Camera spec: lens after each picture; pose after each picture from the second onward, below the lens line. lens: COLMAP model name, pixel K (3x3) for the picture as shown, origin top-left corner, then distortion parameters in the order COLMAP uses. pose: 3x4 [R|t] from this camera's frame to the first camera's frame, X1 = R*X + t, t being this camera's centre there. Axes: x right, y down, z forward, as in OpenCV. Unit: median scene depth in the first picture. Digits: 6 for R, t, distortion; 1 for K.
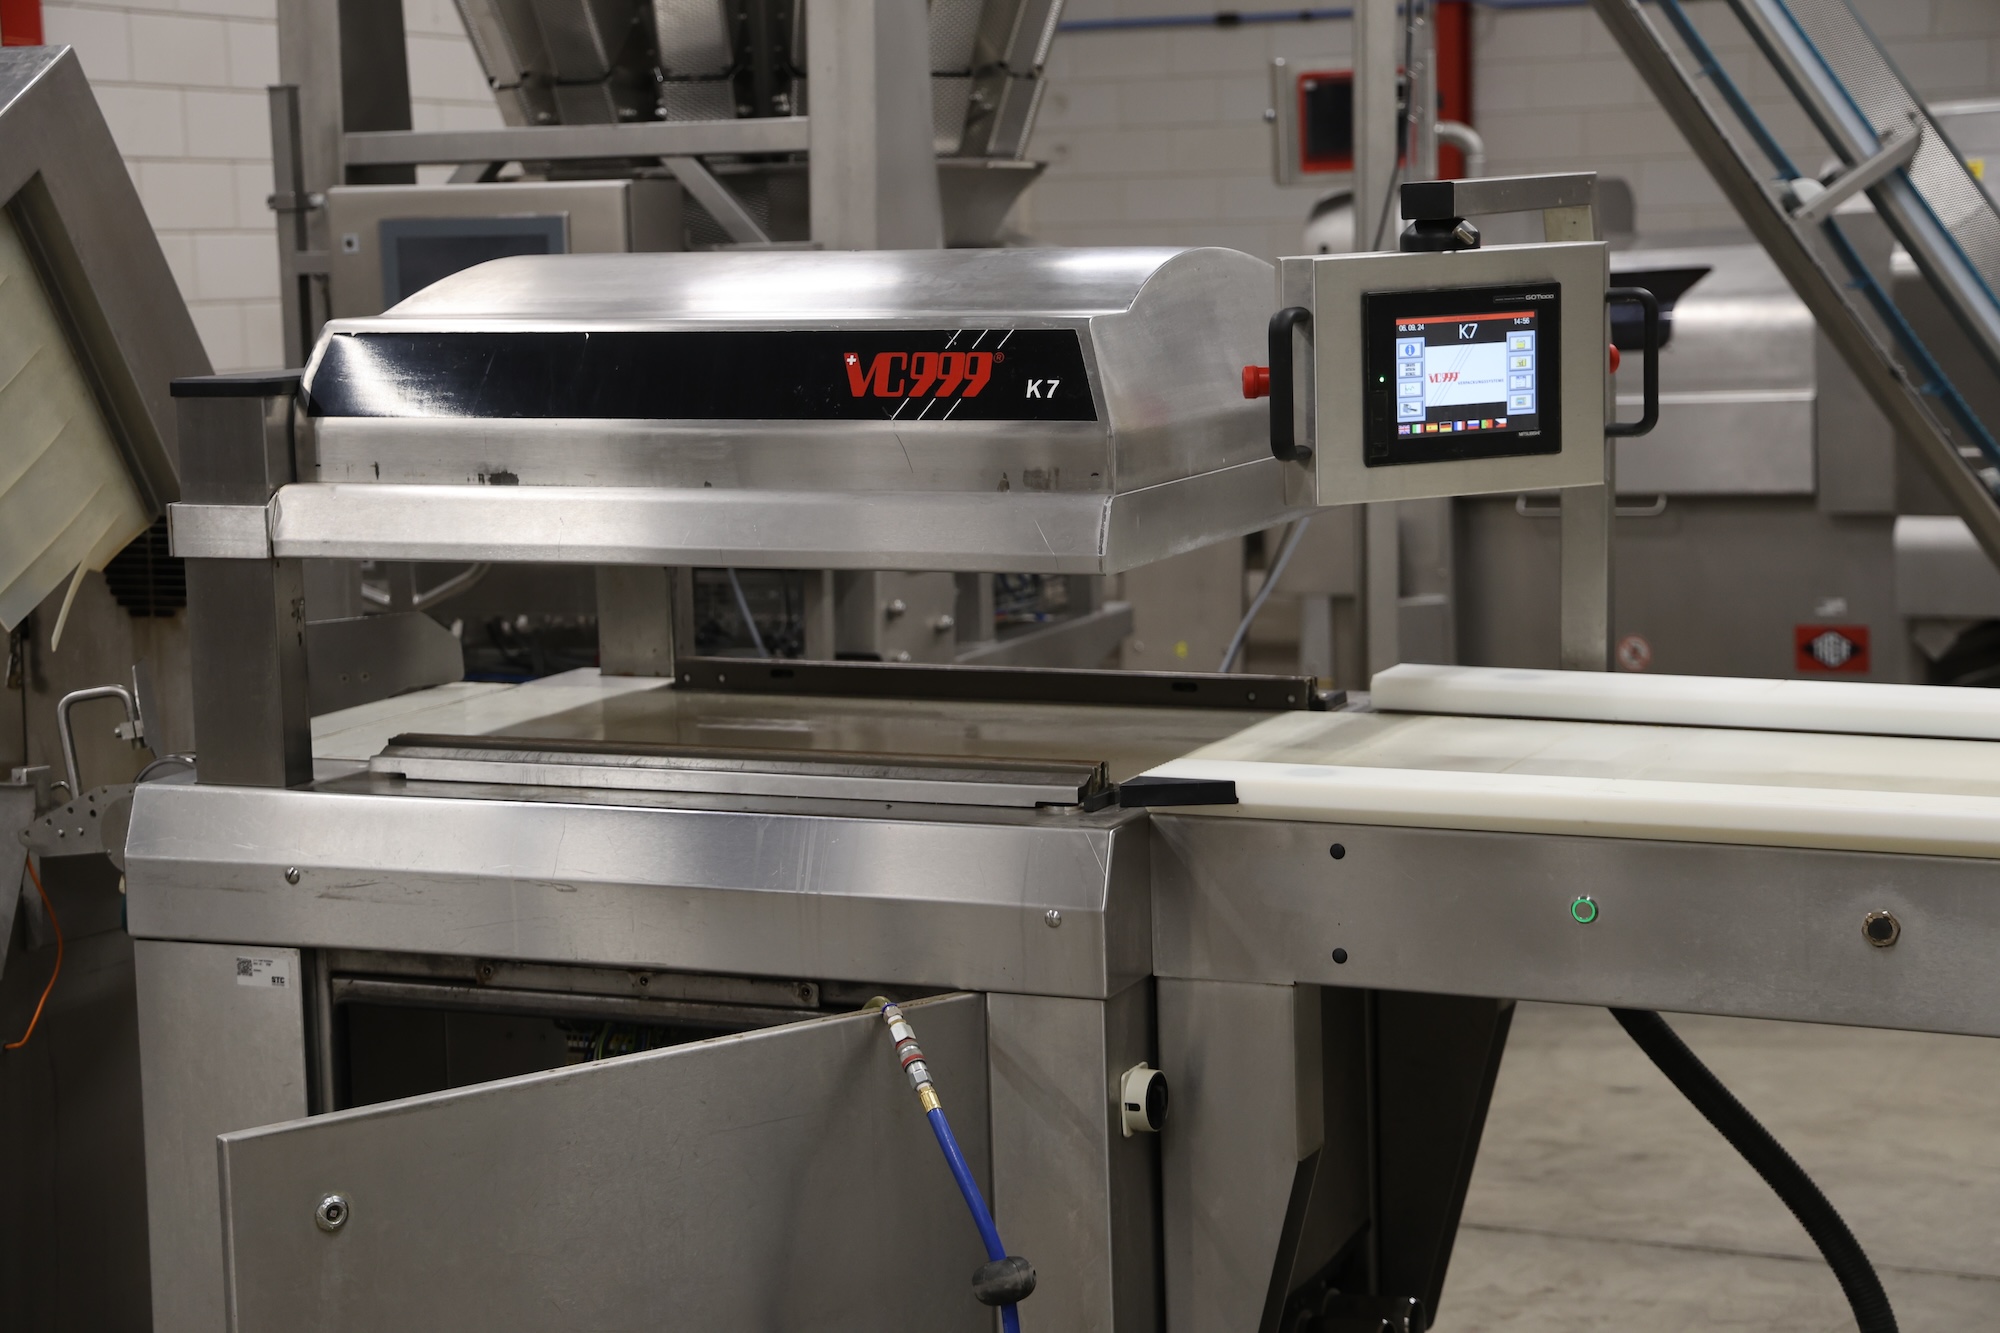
lens RADIAL K [[3872.4, 0, 1011.0], [0, 3872.4, 659.7], [0, 0, 1]] dist [0.318549, 0.000000]
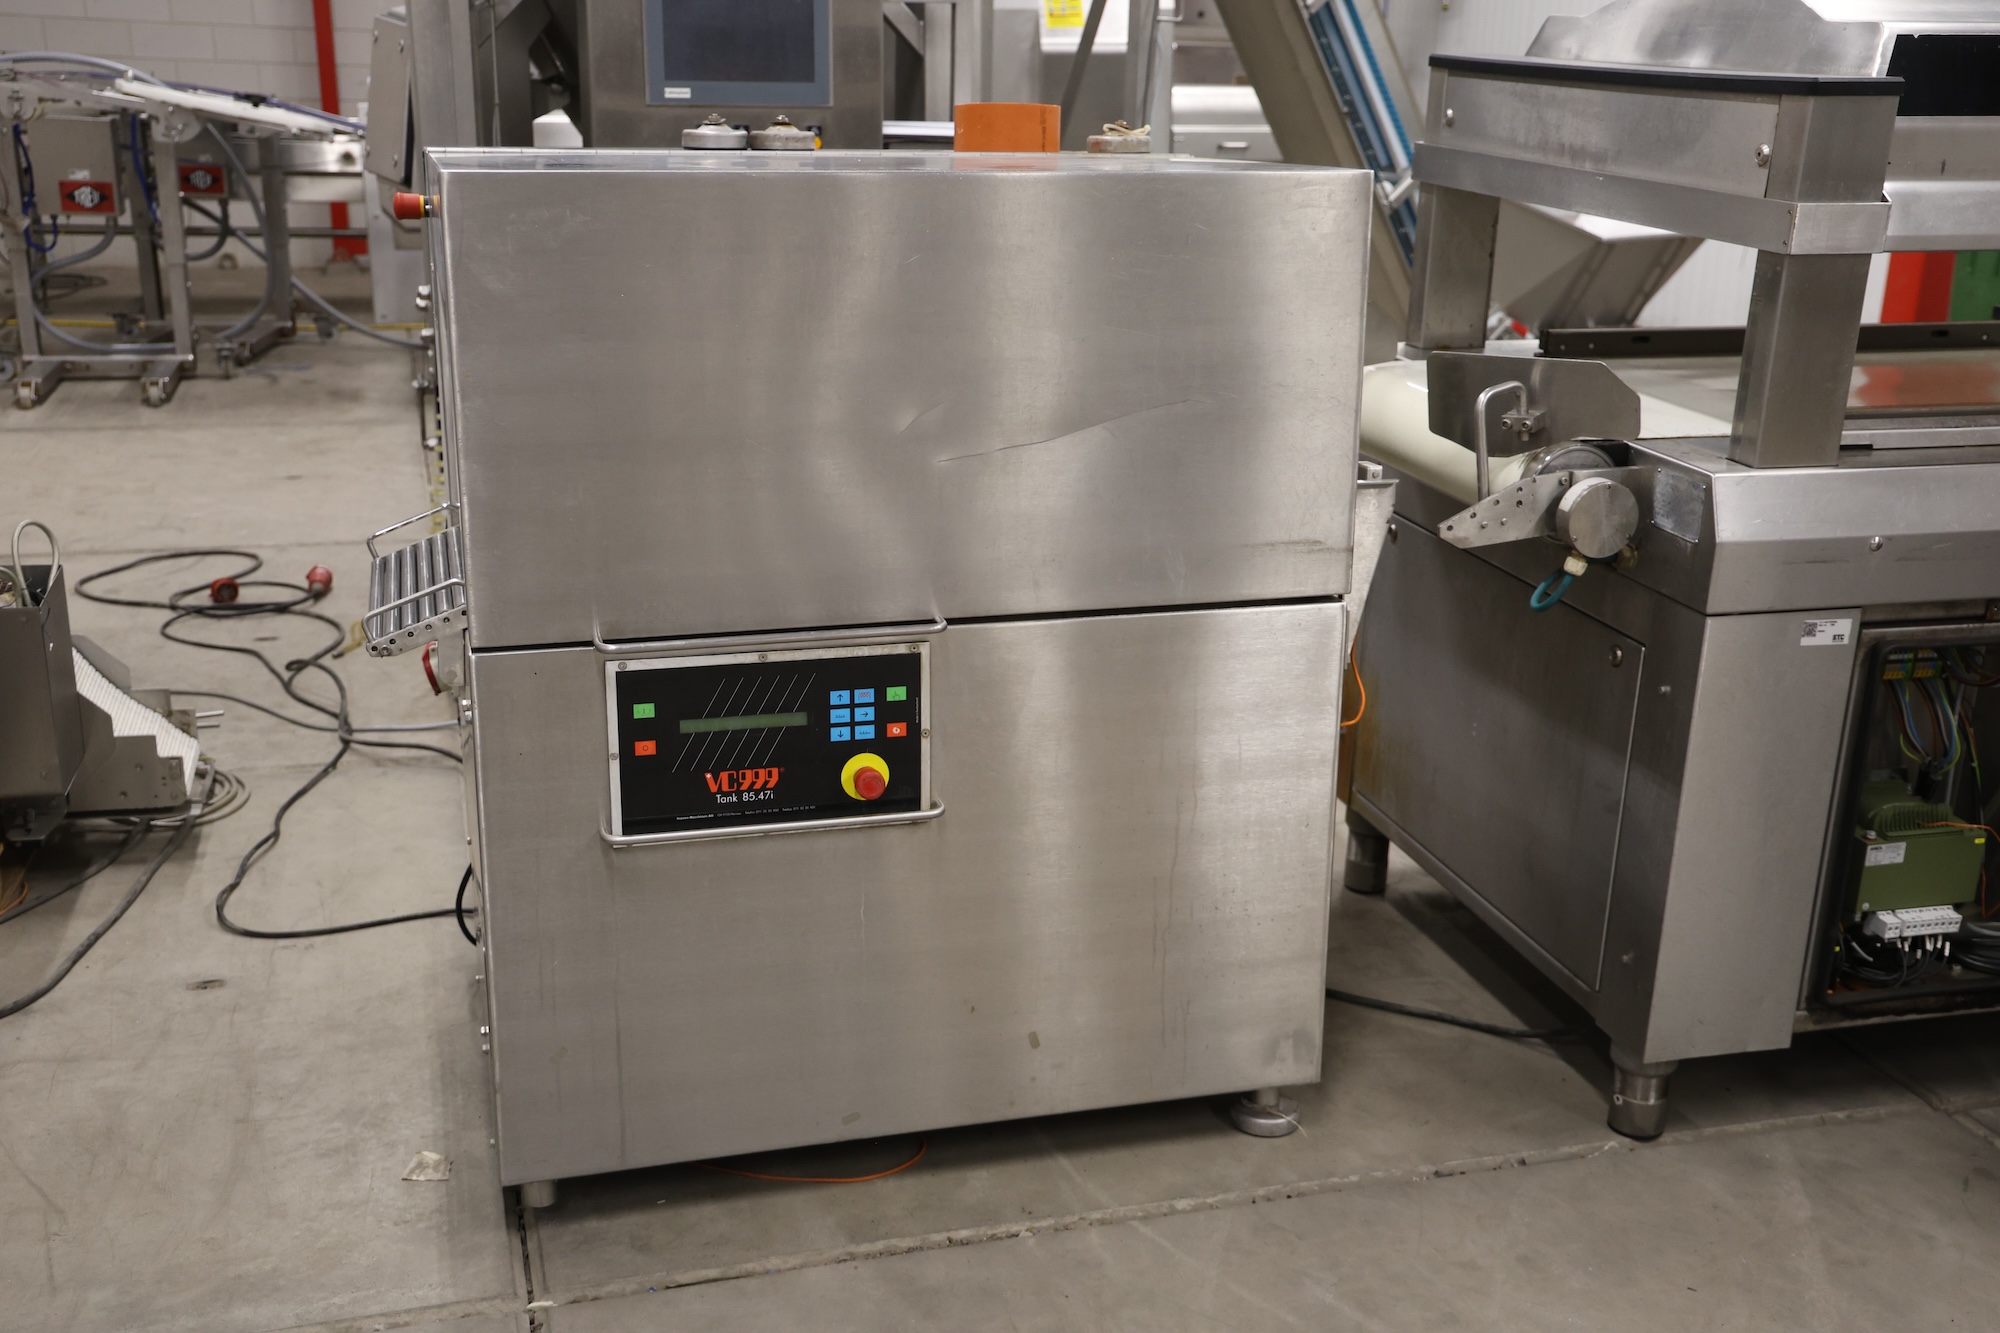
lens RADIAL K [[2100.2, 0, 1002.2], [0, 2100.2, 680.3], [0, 0, 1]] dist [0.051432, 0.000000]
pose [[0.759466, -0.150335, 0.632938, -0.749661], [0.029621, 0.979915, 0.197206, -0.032800], [-0.649872, -0.131022, 0.748665, 0.696382]]
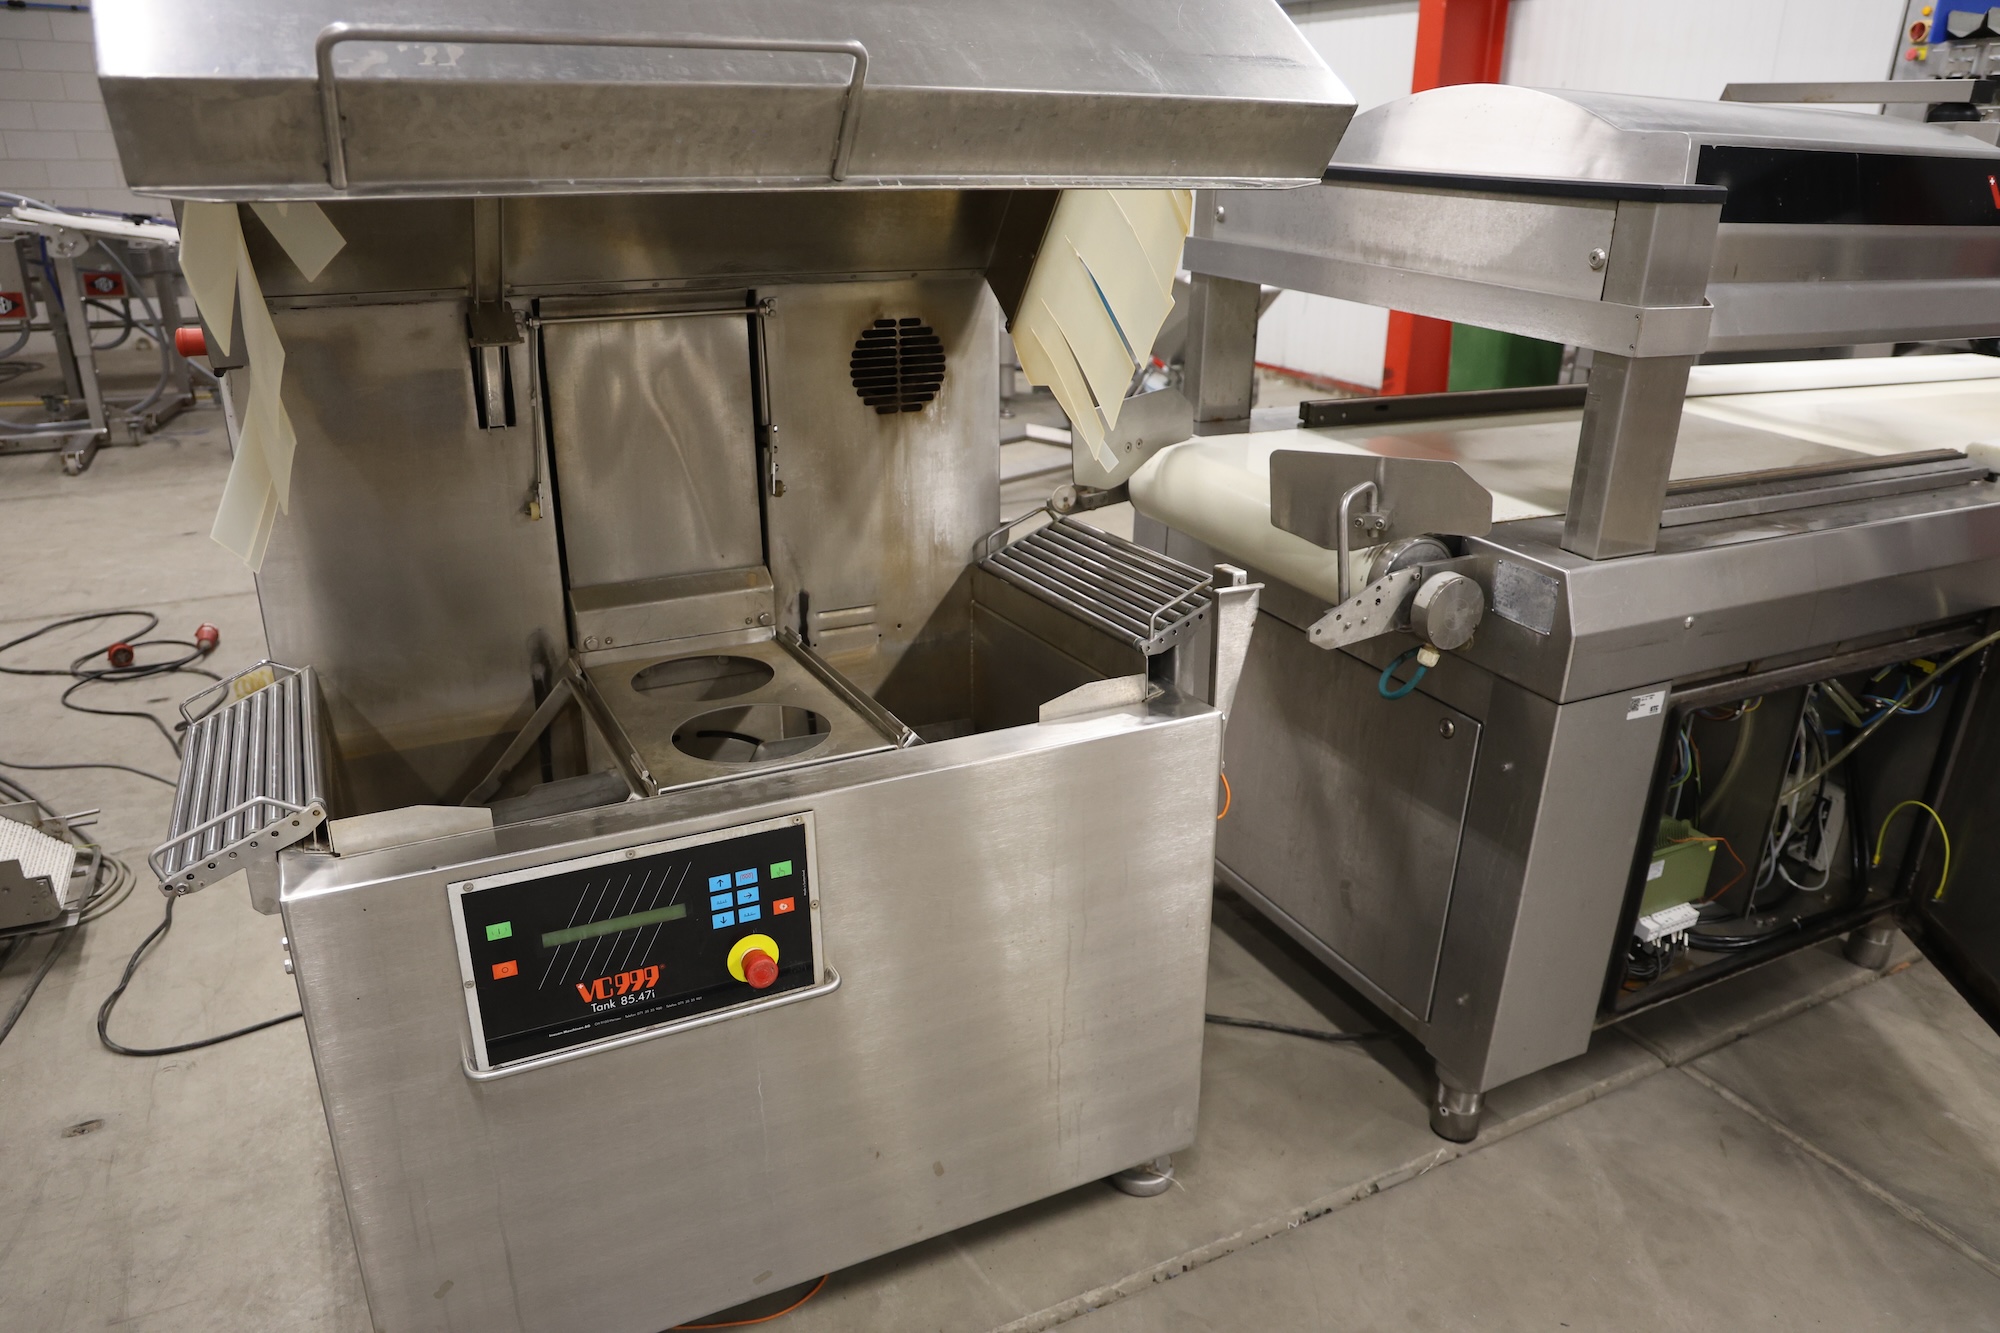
lens RADIAL K [[1398.5, 0, 1007.7], [0, 1398.5, 680.7], [0, 0, 1]] dist [-0.093807, 0.057878]
pose [[0.620493, -0.248807, 0.743696, -0.621007], [0.055490, 0.959888, 0.274838, -0.054134], [-0.782246, -0.129267, 0.609410, 0.893743]]
